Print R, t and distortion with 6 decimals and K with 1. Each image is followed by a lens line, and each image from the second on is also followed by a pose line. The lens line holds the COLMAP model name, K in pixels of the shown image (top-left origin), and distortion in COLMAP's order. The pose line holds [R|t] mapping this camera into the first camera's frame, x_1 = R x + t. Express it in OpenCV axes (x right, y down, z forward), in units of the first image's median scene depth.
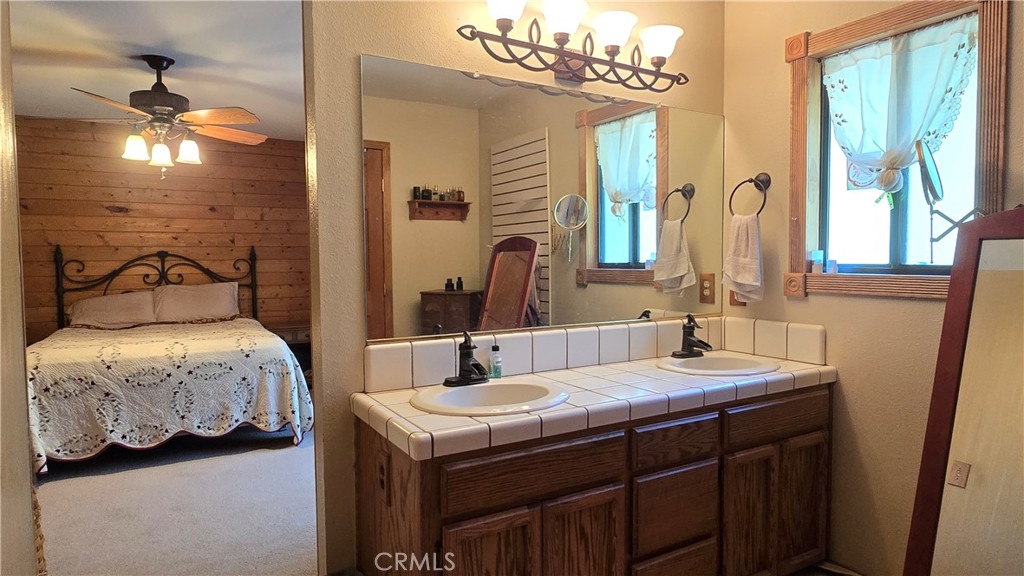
lens RADIAL K [[600.3, 0, 512.0], [0, 600.3, 288.0], [0, 0, 1]] dist [-0.008063, -0.002546]
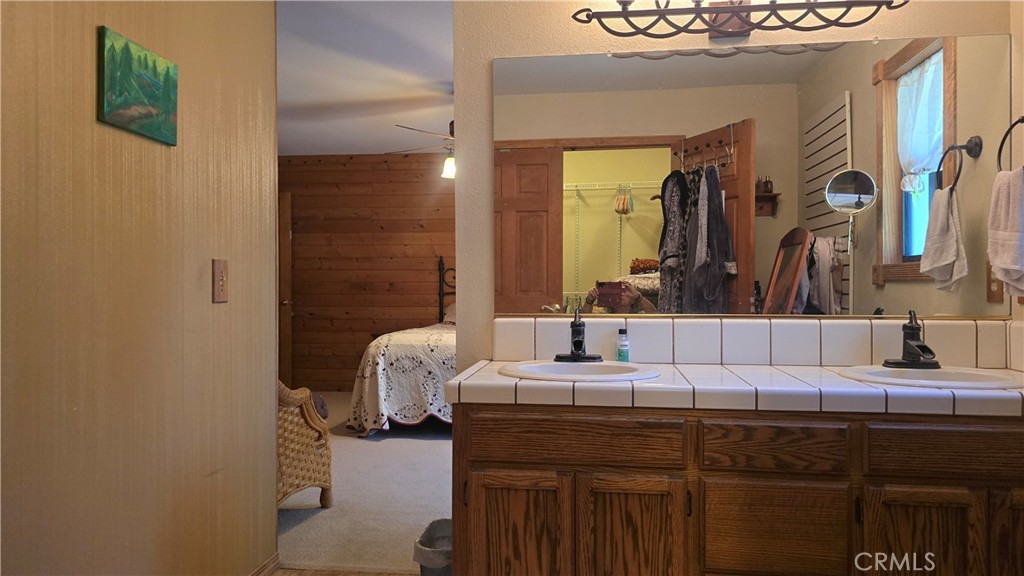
lens RADIAL K [[667.8, 0, 495.0], [0, 667.8, 281.7], [0, 0, 1]] dist [0.067008, -0.081143]
pose [[0.783473, 0.005269, -0.621404, 0.434254], [-0.033927, 0.998835, -0.034306, 0.058201], [0.620499, 0.047960, 0.782739, 0.022861]]
